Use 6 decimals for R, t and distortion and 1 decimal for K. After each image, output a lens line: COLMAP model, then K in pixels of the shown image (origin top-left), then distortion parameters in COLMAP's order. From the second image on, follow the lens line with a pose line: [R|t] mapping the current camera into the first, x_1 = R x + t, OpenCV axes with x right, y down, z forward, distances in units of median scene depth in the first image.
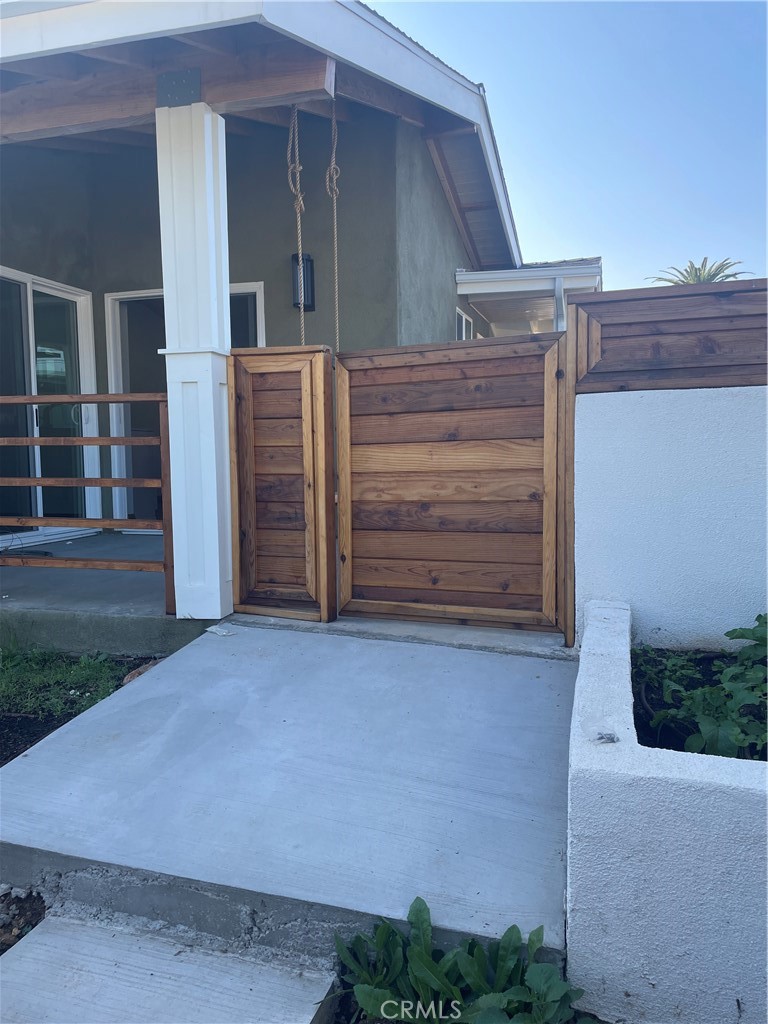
lens RADIAL K [[788.7, 0, 395.7], [0, 788.7, 514.7], [0, 0, 1]] dist [0.100283, -0.140456]
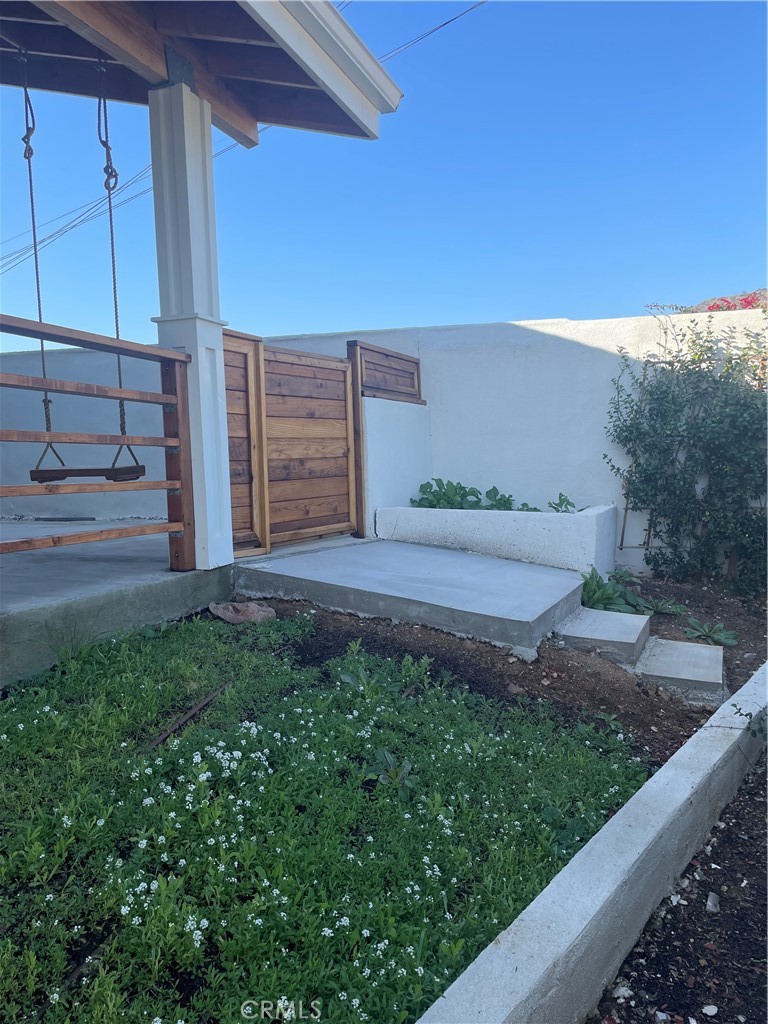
lens RADIAL K [[798.6, 0, 384.0], [0, 798.6, 512.0], [0, 0, 1]] dist [0.107813, -0.139764]
pose [[0.090848, -0.056136, 0.994281, -1.483495], [0.081943, 0.995446, 0.048714, 0.022837], [-0.992488, 0.077049, 0.095035, 0.745231]]
